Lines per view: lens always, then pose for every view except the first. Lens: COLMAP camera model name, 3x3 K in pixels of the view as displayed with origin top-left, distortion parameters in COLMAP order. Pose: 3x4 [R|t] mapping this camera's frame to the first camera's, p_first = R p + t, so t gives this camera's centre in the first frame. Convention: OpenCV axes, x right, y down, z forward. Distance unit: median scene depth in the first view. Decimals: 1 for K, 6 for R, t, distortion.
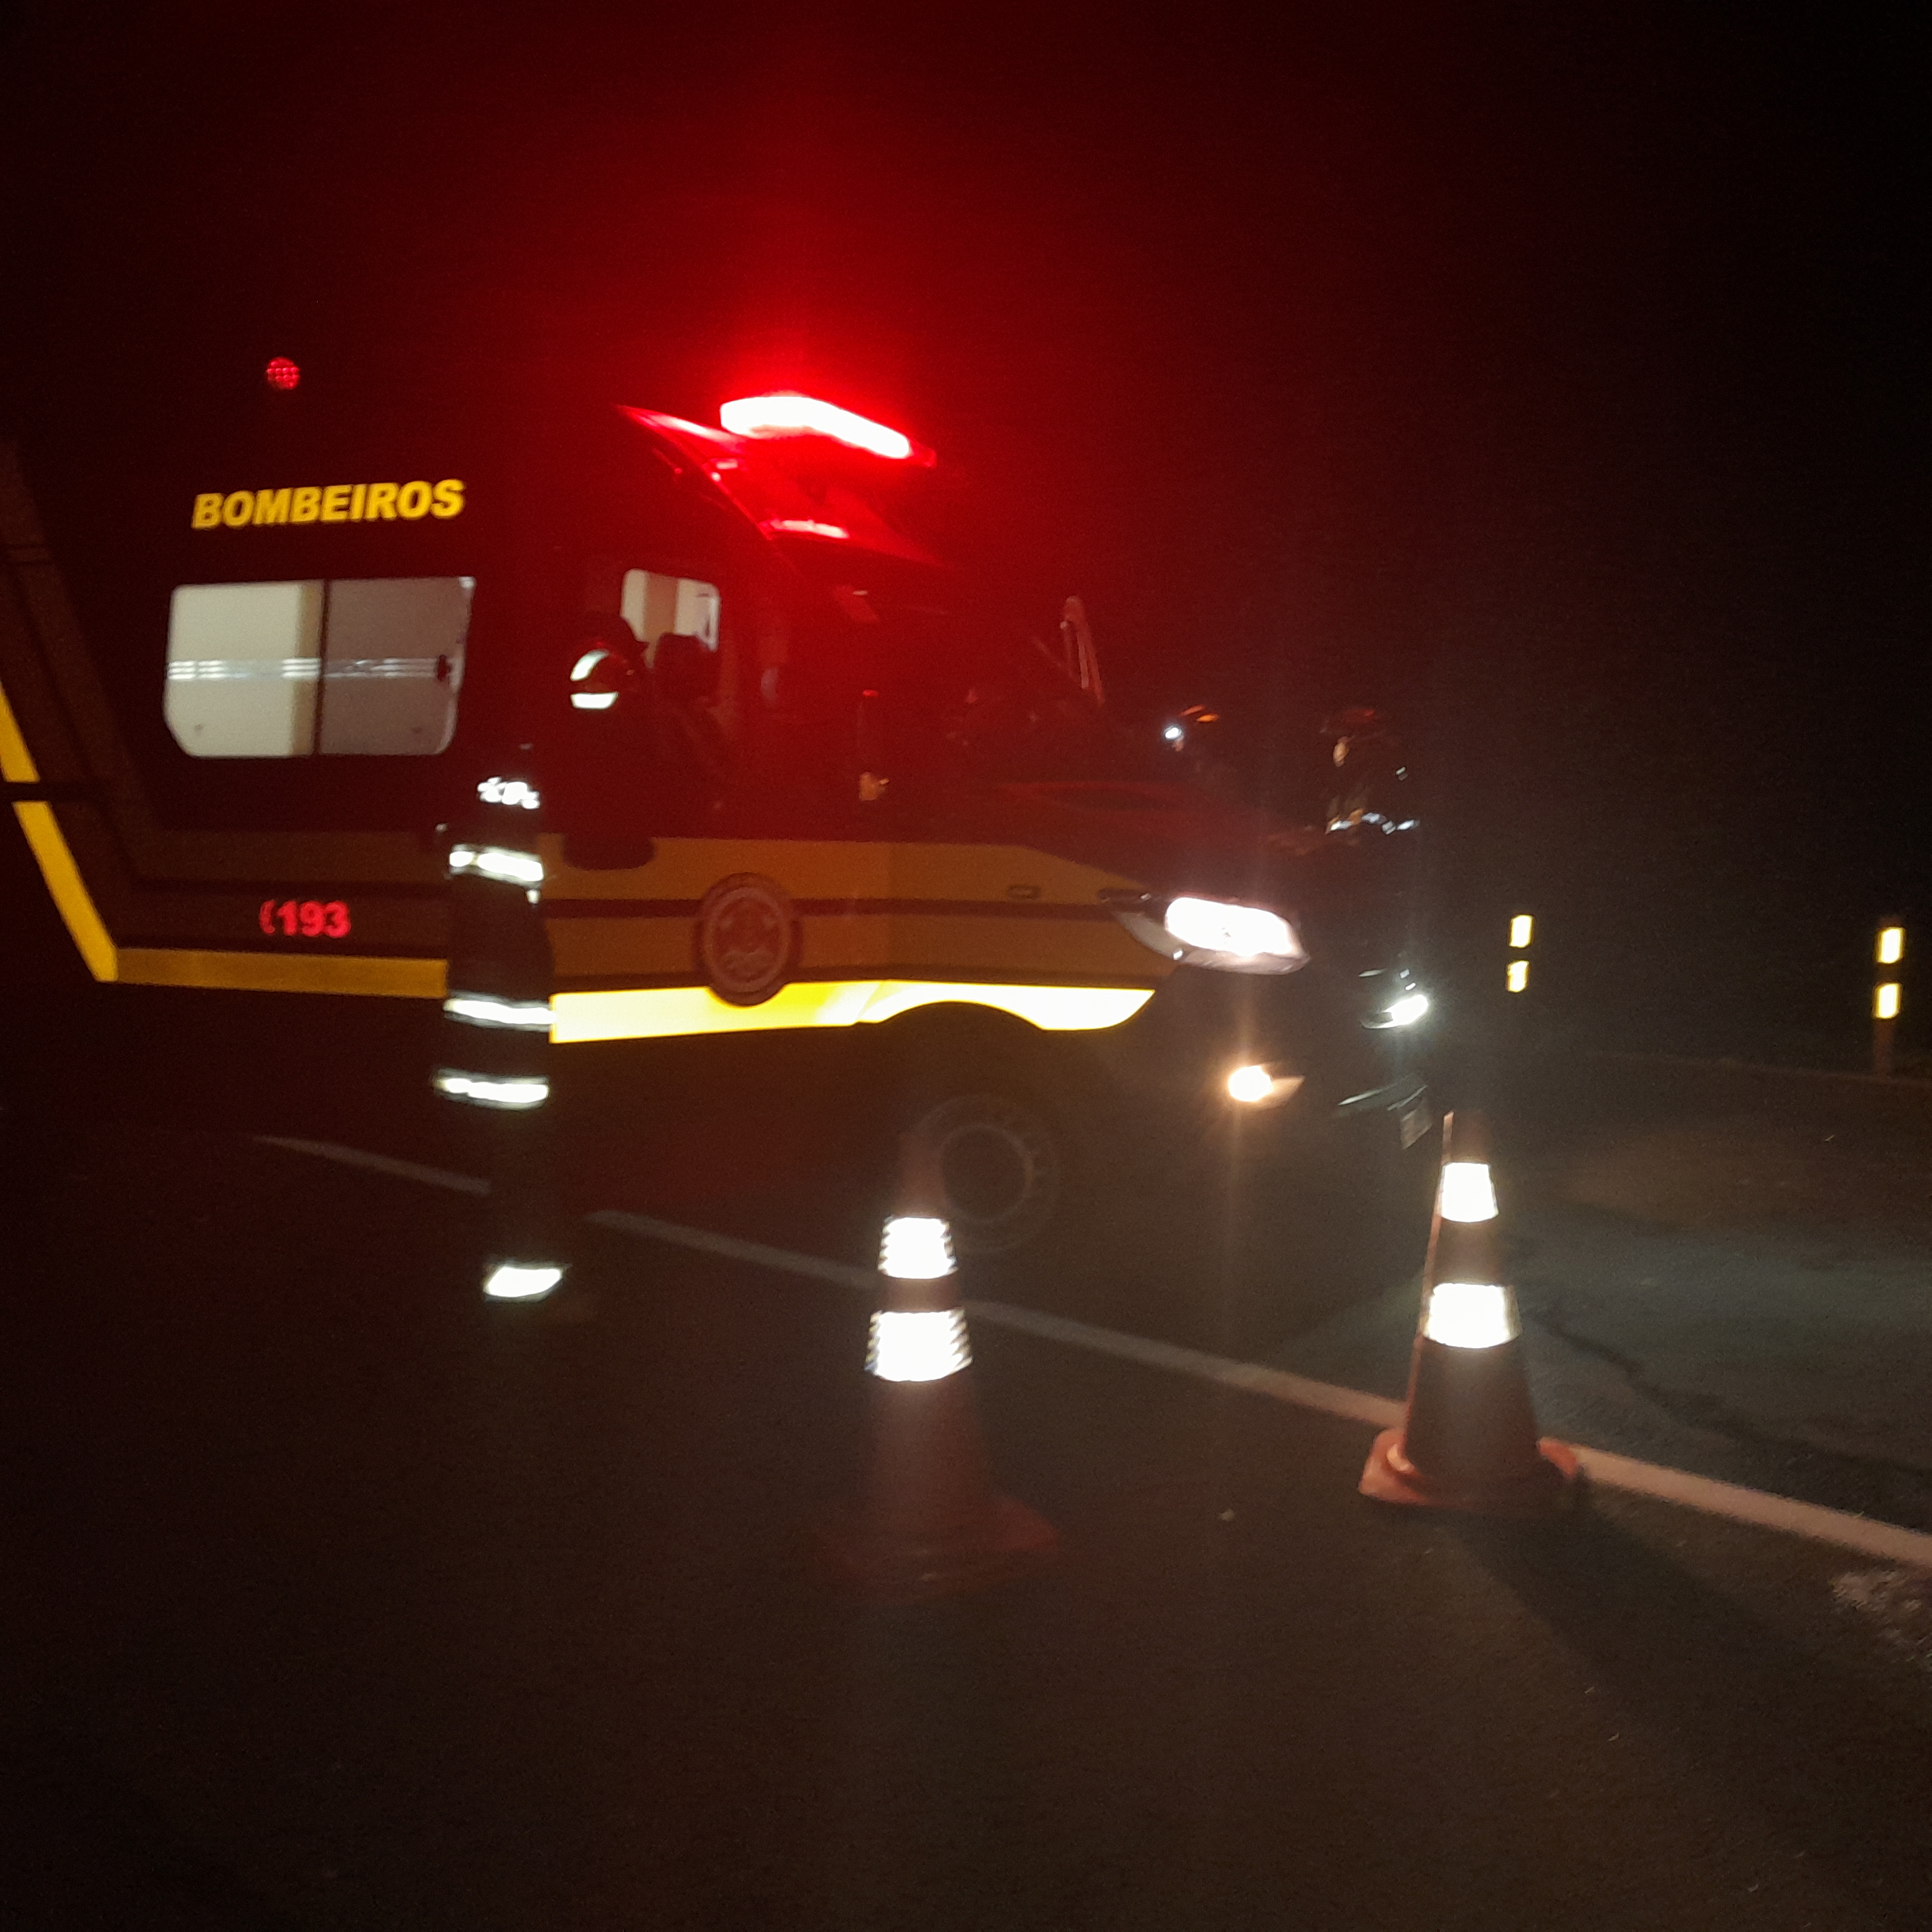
lens RADIAL K [[2101.5, 0, 993.2], [0, 2101.5, 963.8], [0, 0, 1]] dist [0.220804, -0.681773]
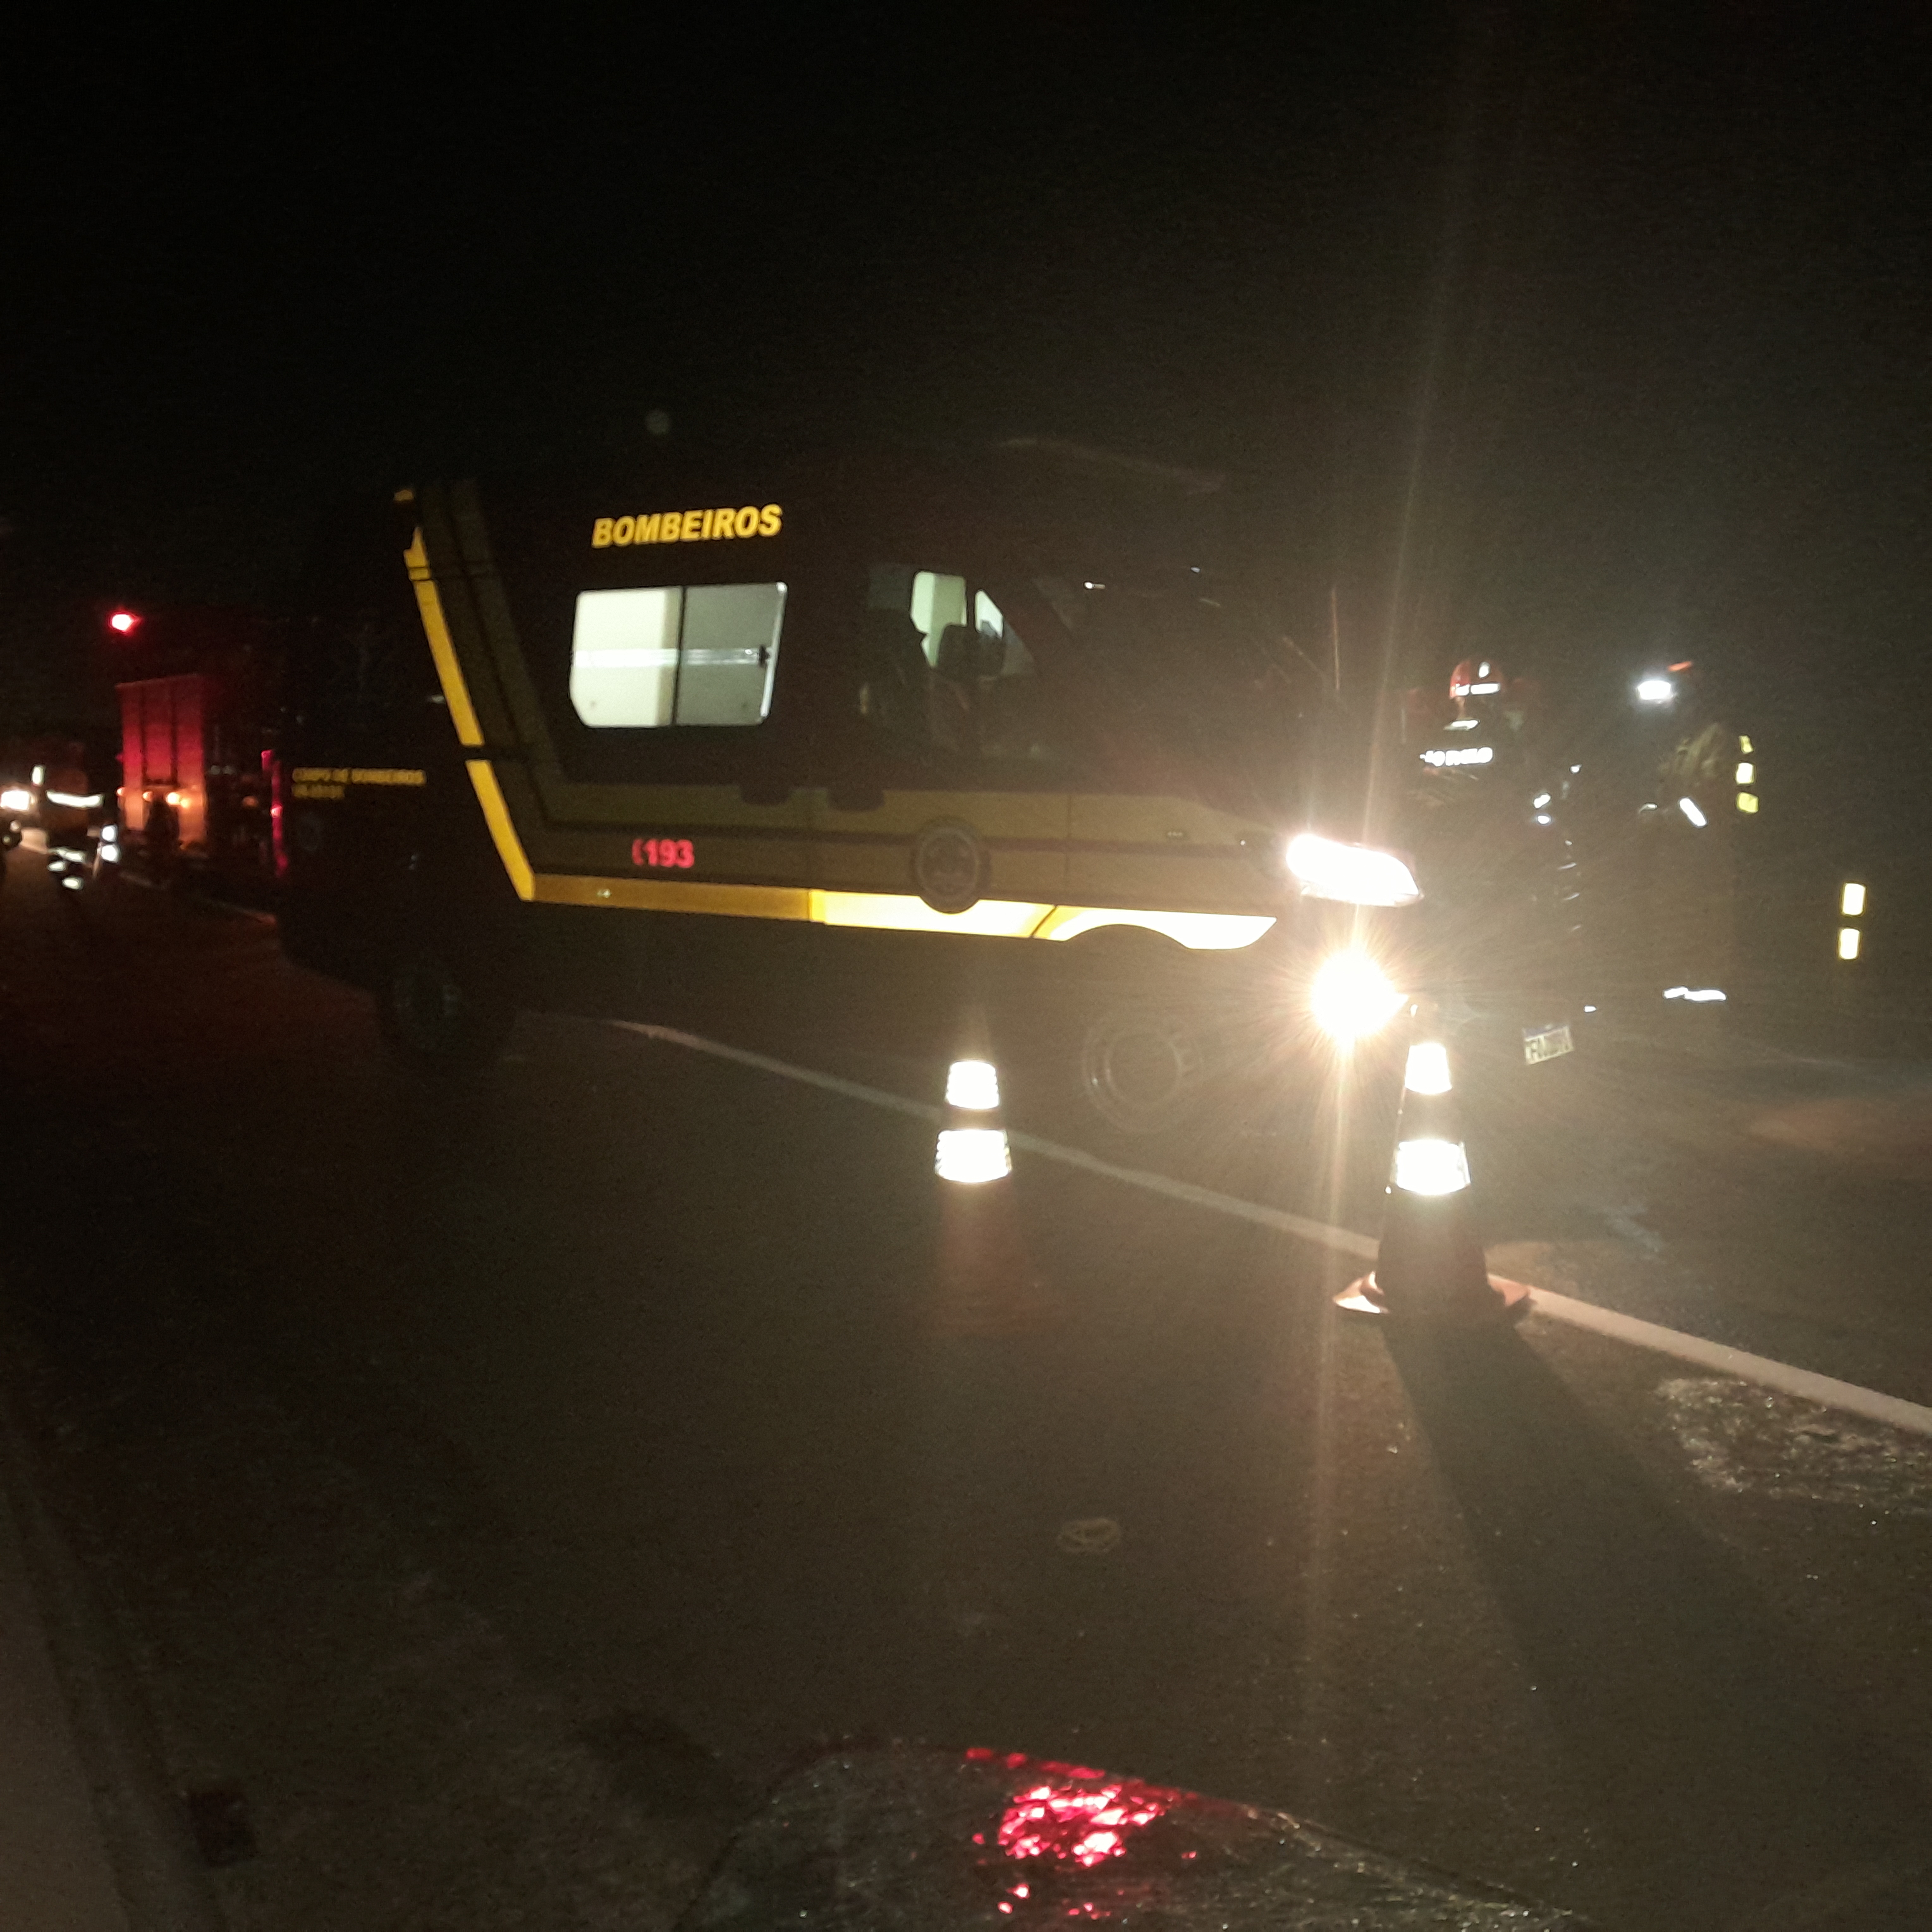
lens RADIAL K [[2101.5, 0, 993.2], [0, 2101.5, 963.8], [0, 0, 1]] dist [0.220804, -0.681773]
pose [[0.967646, 0.028868, -0.250654, 0.189493], [-0.026514, 0.999567, 0.012766, 0.023905], [0.250914, -0.005707, 0.967992, -0.177955]]
